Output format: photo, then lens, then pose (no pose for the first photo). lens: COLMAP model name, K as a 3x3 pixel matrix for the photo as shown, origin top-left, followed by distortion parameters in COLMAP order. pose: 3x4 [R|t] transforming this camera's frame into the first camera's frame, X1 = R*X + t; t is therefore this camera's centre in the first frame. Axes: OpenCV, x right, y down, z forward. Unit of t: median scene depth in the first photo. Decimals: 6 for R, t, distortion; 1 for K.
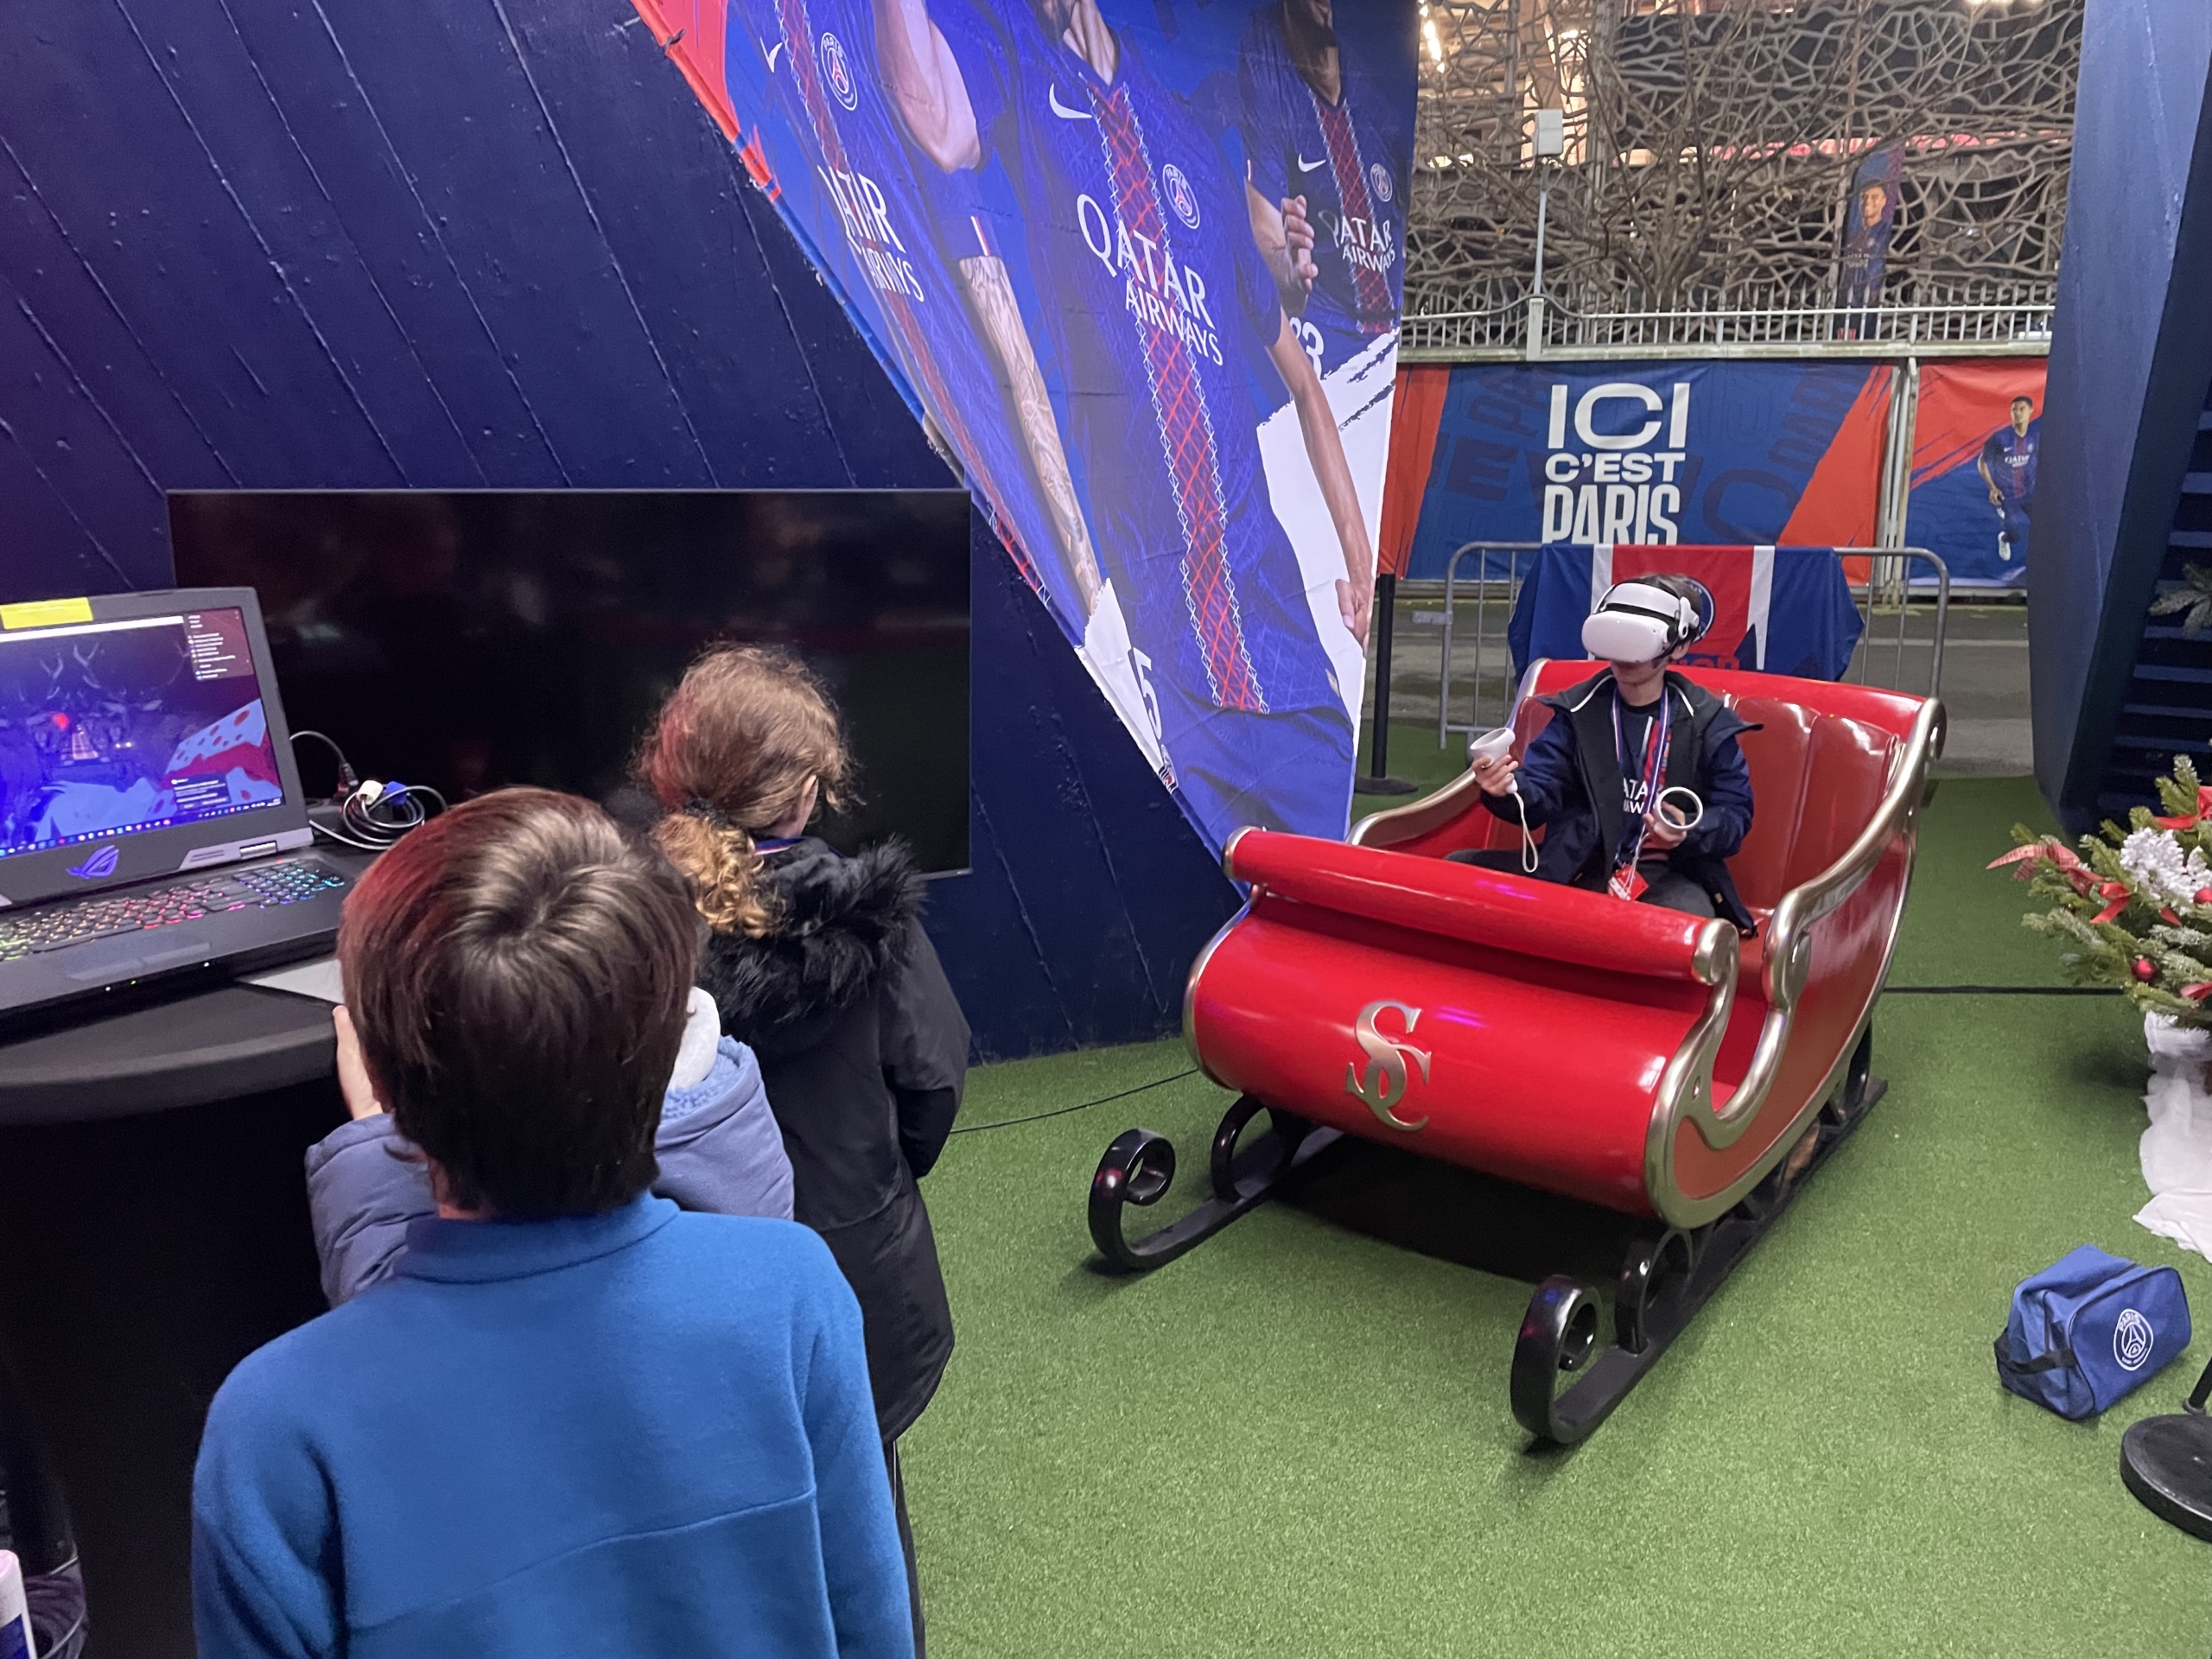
lens RADIAL K [[1690.2, 0, 1100.5], [0, 1690.2, 811.5], [0, 0, 1]] dist [0.091322, -0.111219]
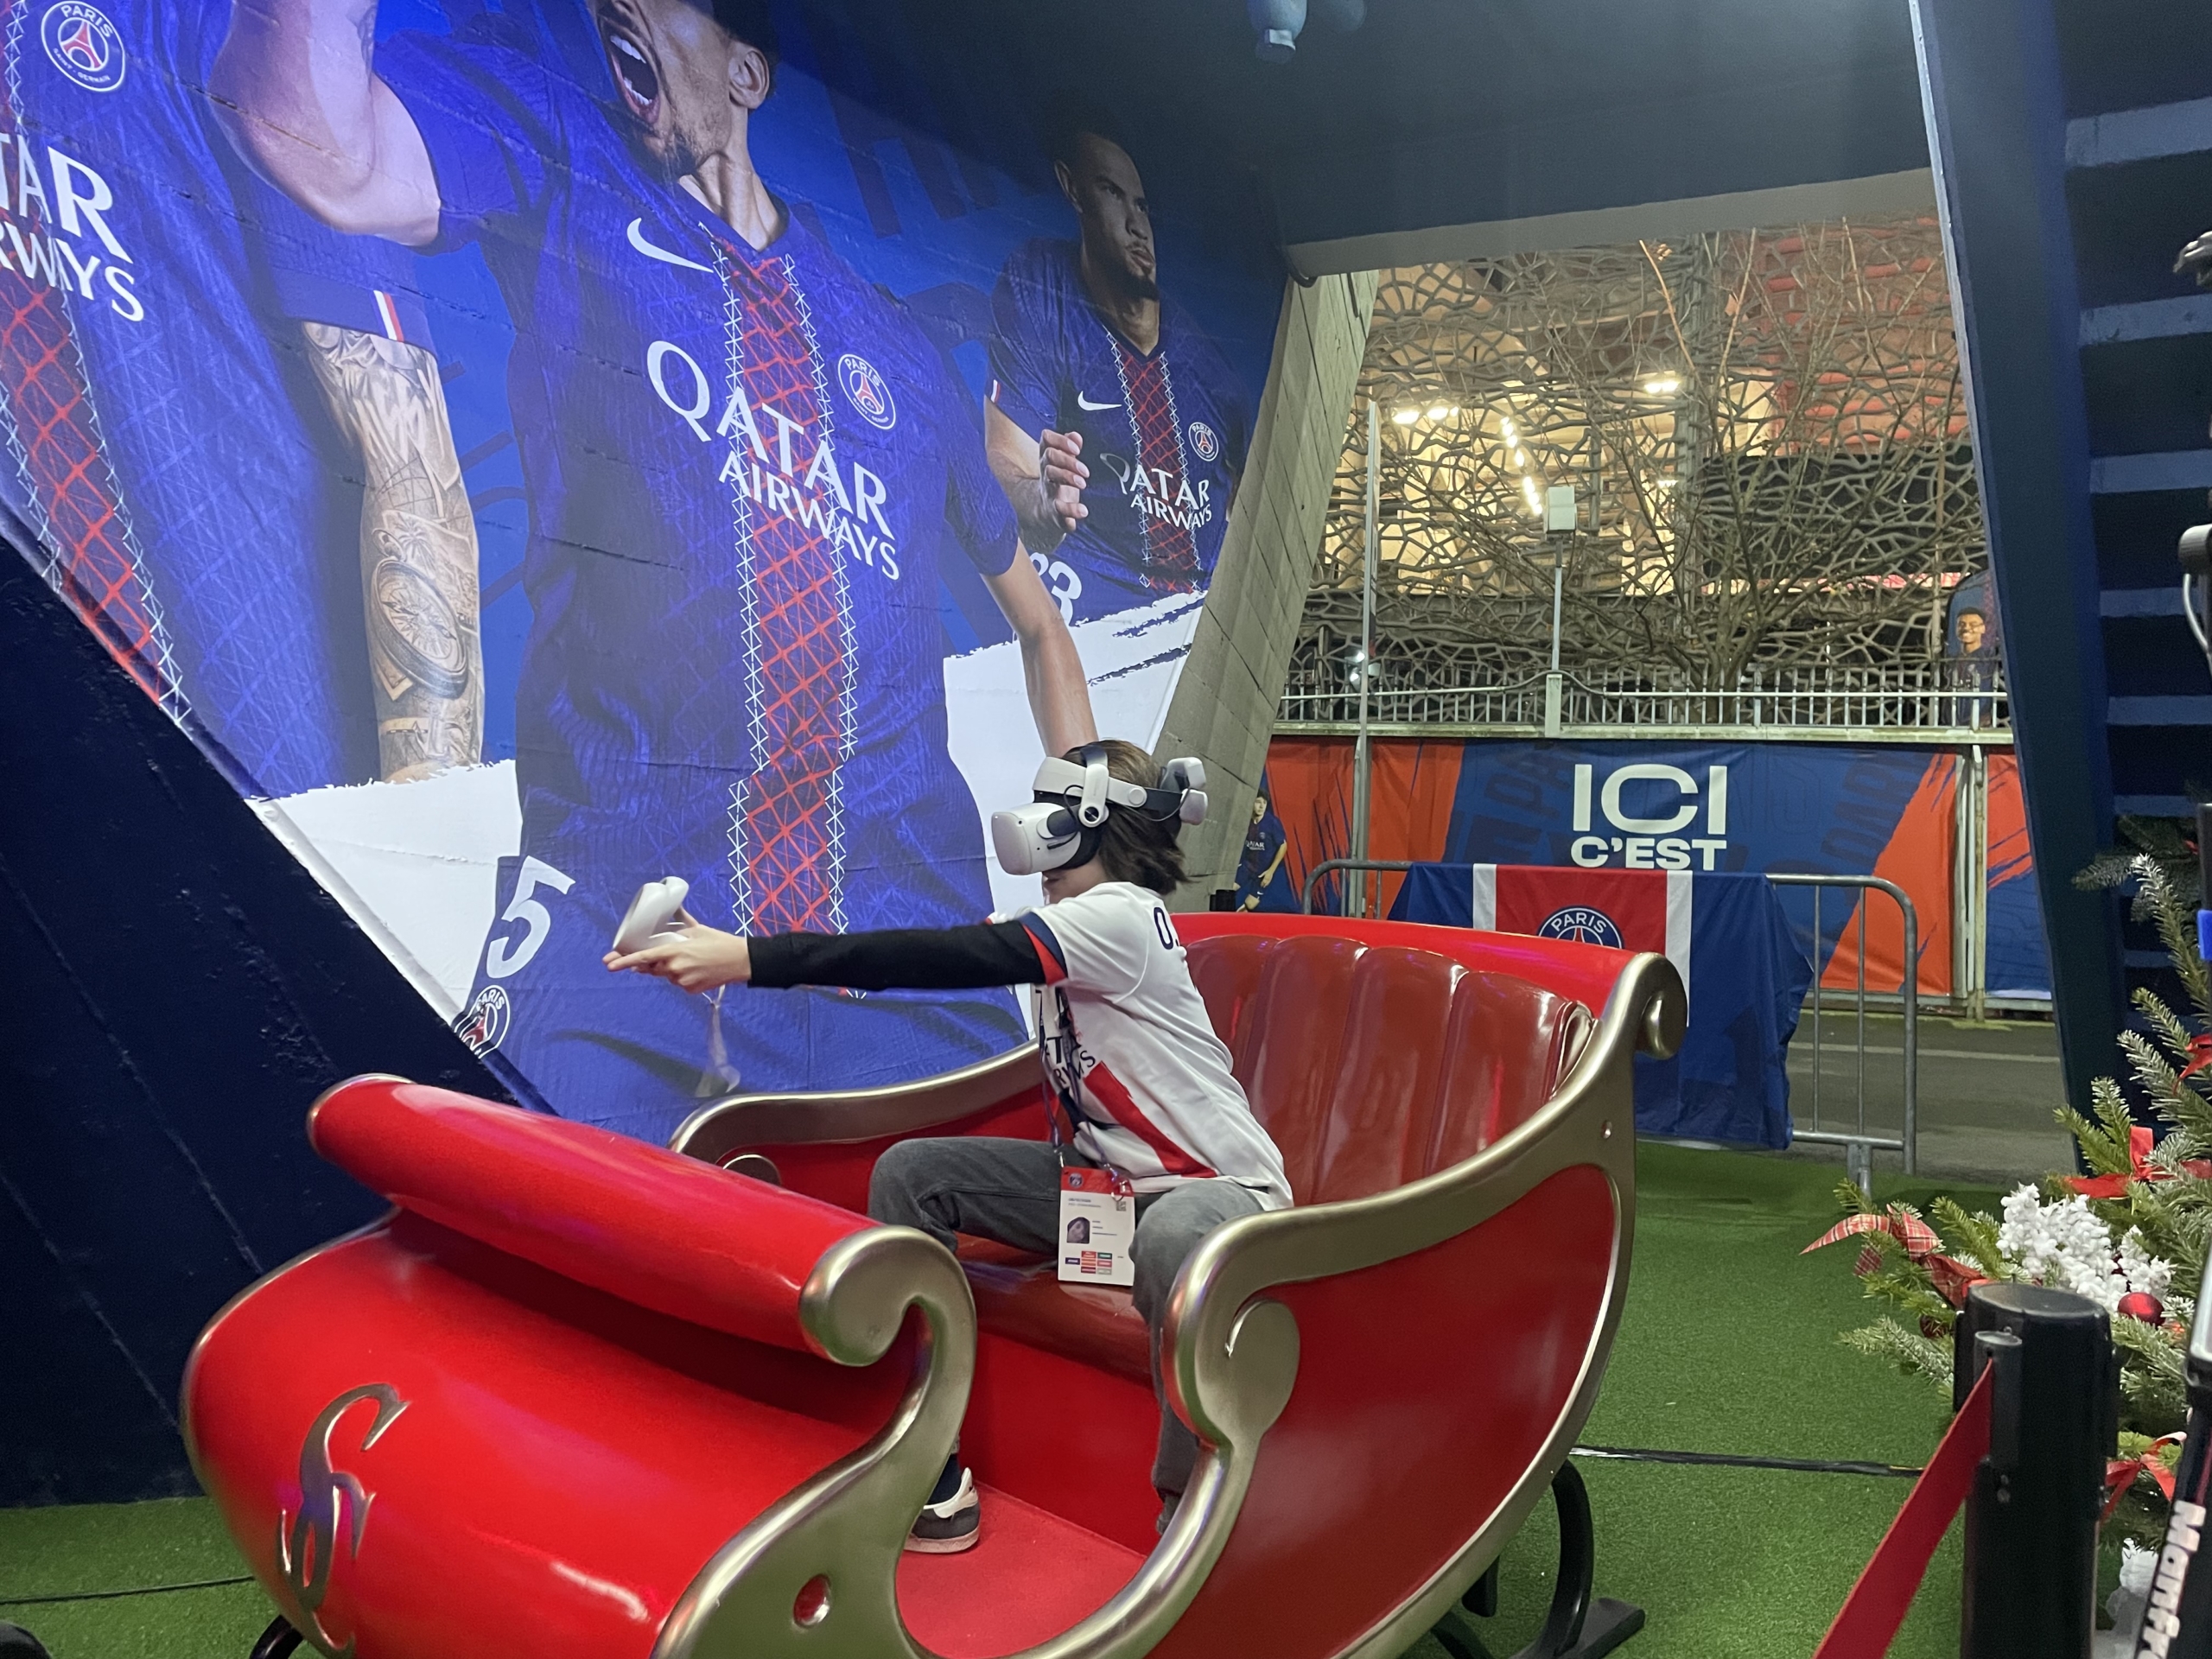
lens RADIAL K [[1690.2, 0, 1103.8], [0, 1690.2, 812.1], [0, 0, 1]] dist [0.091322, -0.111219]
pose [[0.995810, 0.030894, -0.086067, 0.208167], [-0.051134, 0.968422, -0.244018, 0.028937], [0.075810, 0.247396, 0.965944, 0.227594]]
